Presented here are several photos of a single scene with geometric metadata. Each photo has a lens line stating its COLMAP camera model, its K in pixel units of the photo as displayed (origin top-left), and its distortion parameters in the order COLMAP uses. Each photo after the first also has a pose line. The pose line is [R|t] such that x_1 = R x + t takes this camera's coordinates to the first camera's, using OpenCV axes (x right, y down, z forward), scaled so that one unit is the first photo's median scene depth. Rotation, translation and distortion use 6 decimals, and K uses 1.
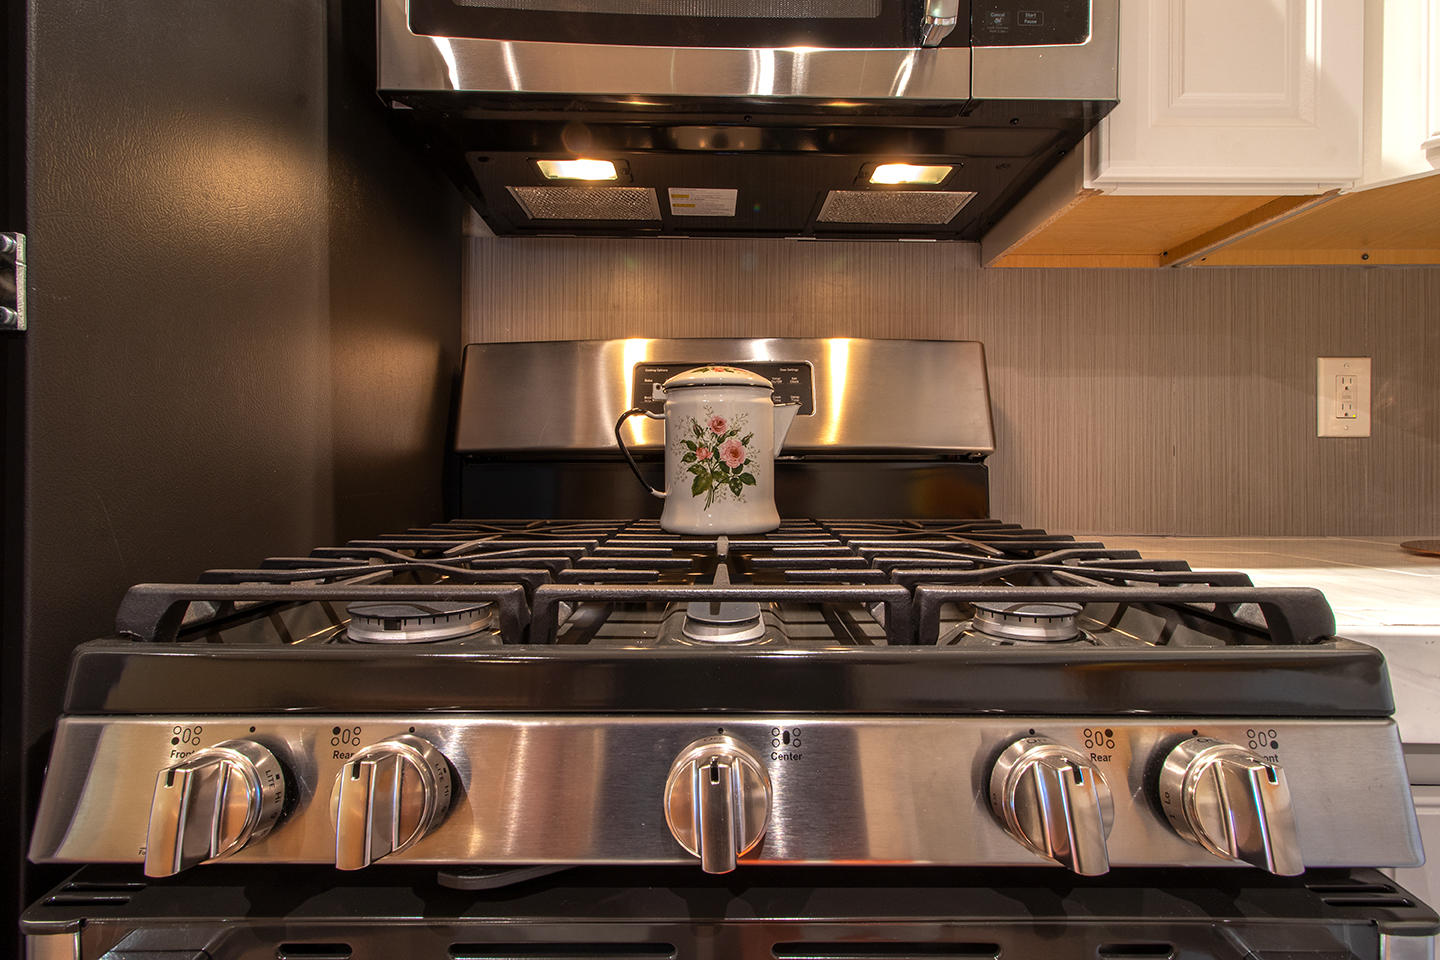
lens RADIAL K [[669.3, 0, 727.2], [0, 669.3, 475.2], [0, 0, 1]] dist [-0.001641, -0.000188]
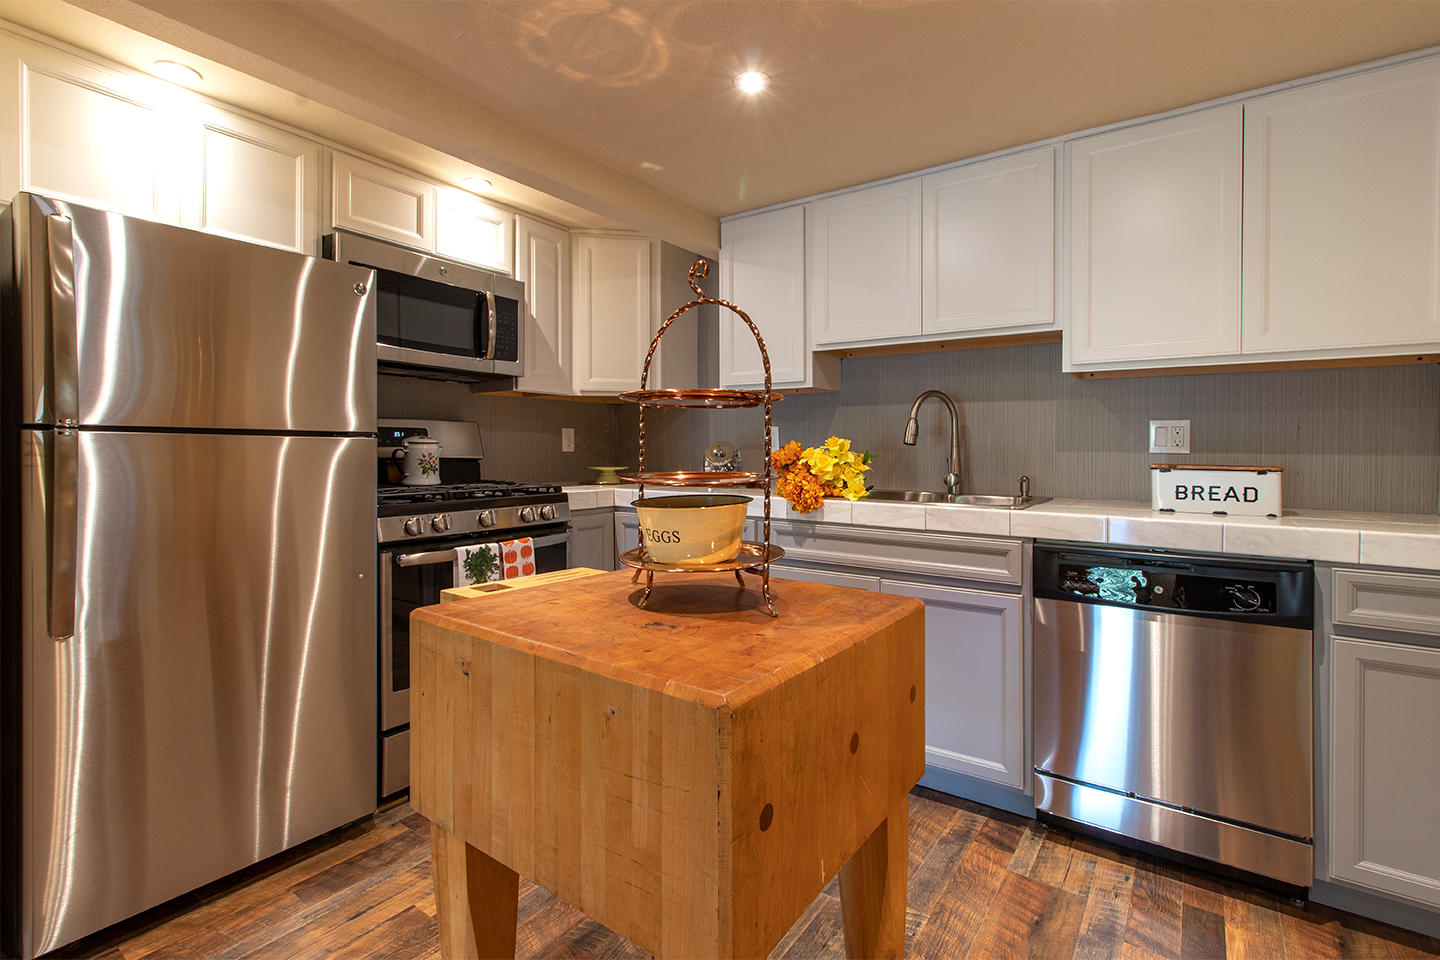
lens RADIAL K [[664.7, 0, 704.3], [0, 664.7, 451.2], [0, 0, 1]] dist [0.003303, -0.000486]
pose [[0.601706, -0.002895, 0.798712, -1.879164], [0.003418, 0.999994, 0.001050, -0.087753], [-0.798710, 0.002098, 0.601713, -2.193616]]
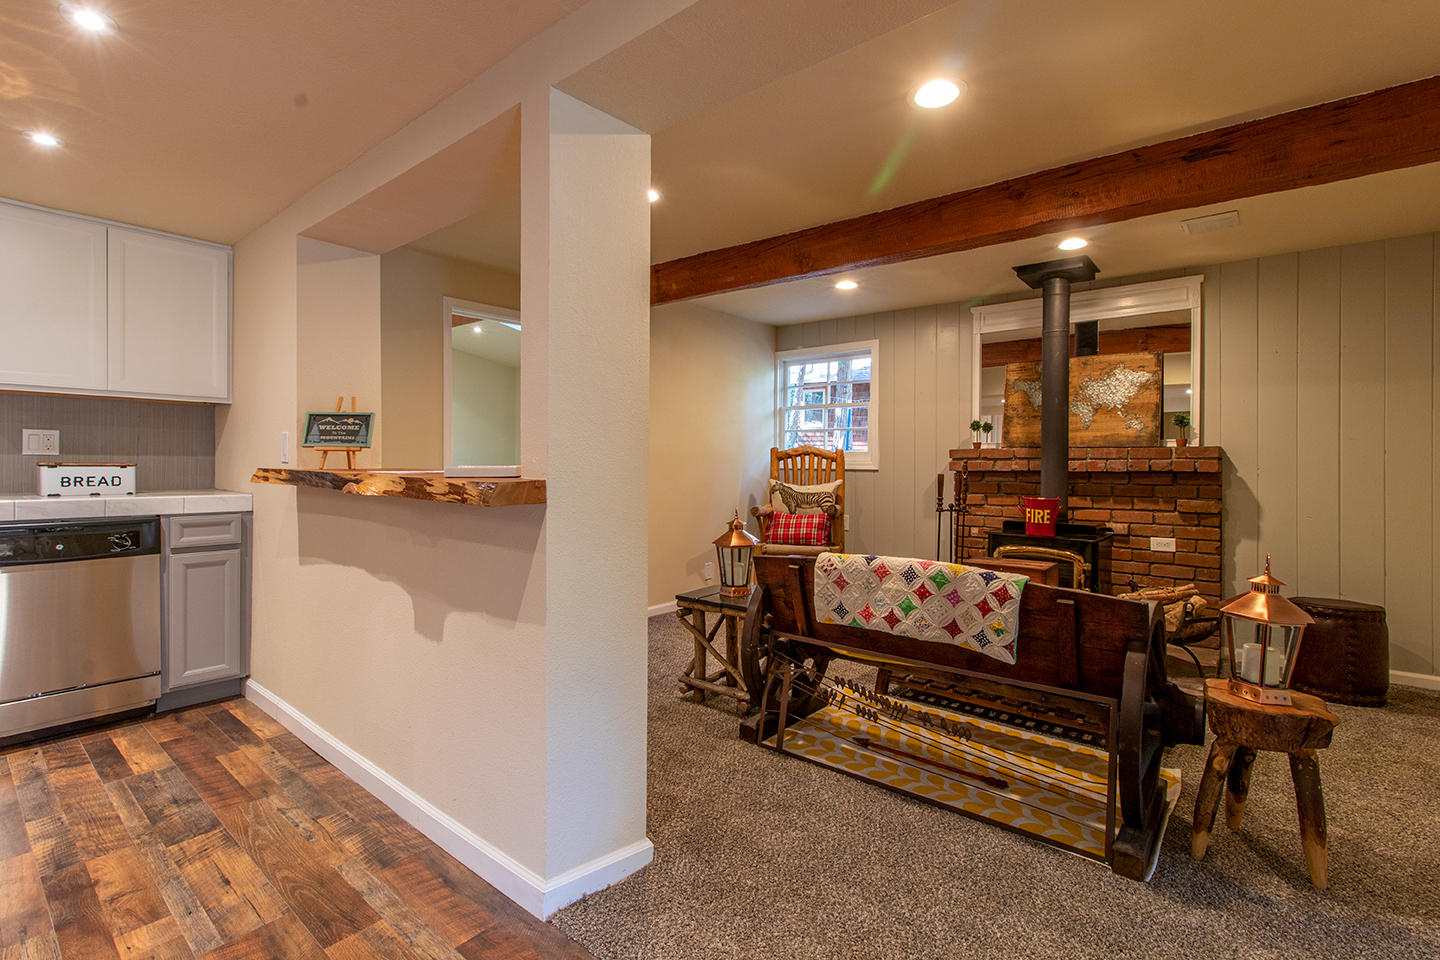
lens RADIAL K [[681.2, 0, 729.0], [0, 681.2, 464.9], [0, 0, 1]] dist [0.009495, -0.000046]
pose [[-0.762144, -0.011343, 0.647309, -3.947230], [-0.003652, 0.999906, 0.013222, -0.077570], [-0.647398, 0.007713, -0.762113, -1.605088]]
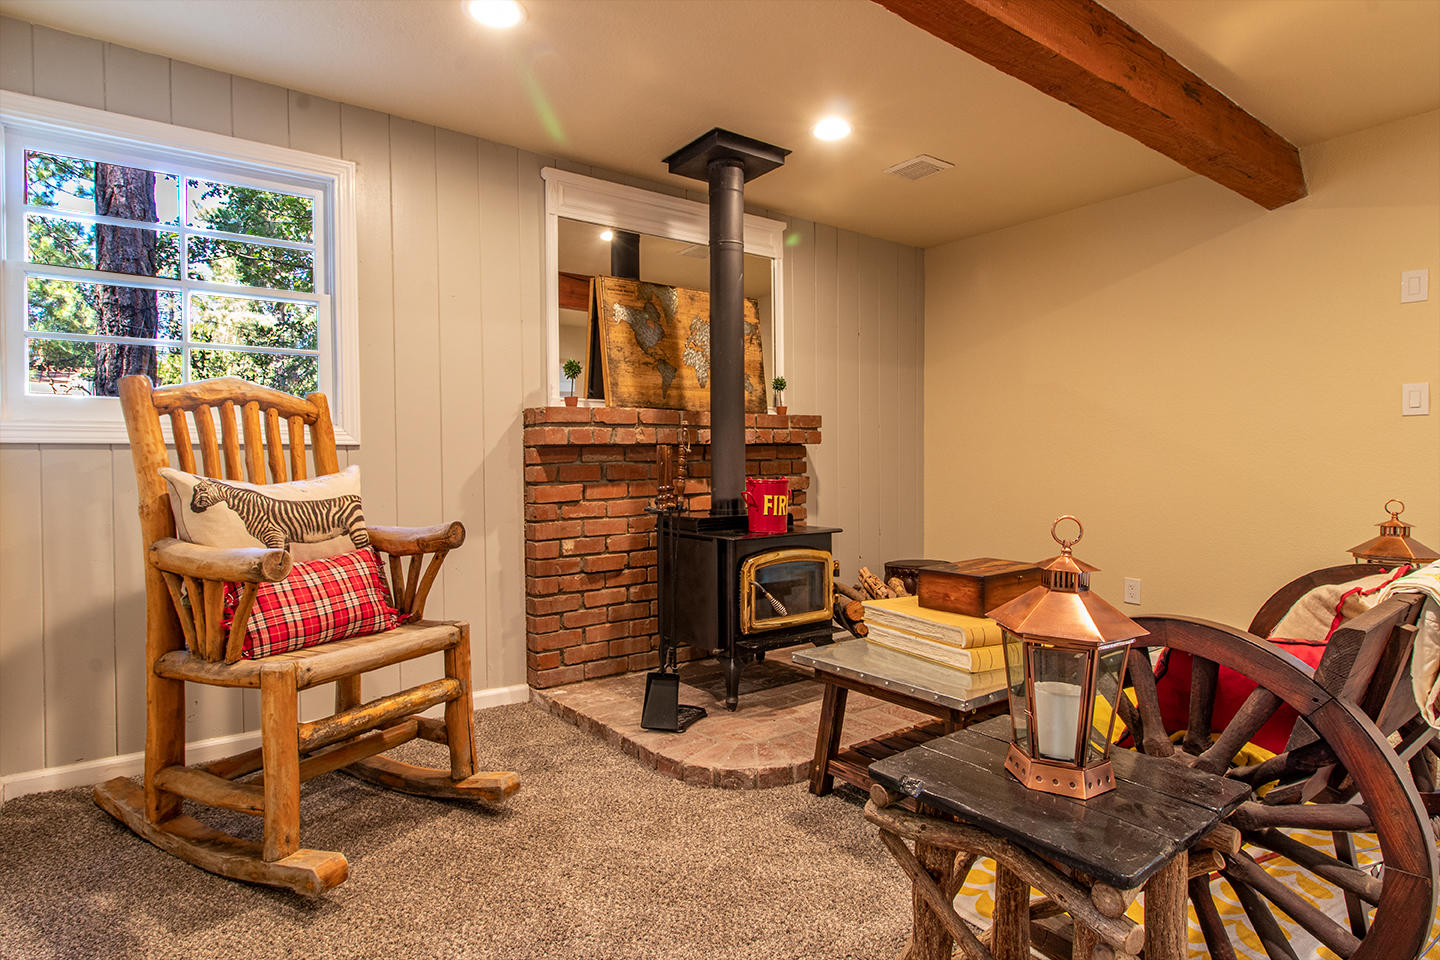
lens RADIAL K [[782.9, 0, 720.0], [0, 782.9, 480.0], [0, 0, 1]] dist [0.001862, 0.000136]
pose [[-0.799142, 0.017272, -0.600895, 0.314600], [-0.001201, 0.999539, 0.030328, 0.113943], [0.601142, 0.024958, -0.798753, -3.948512]]
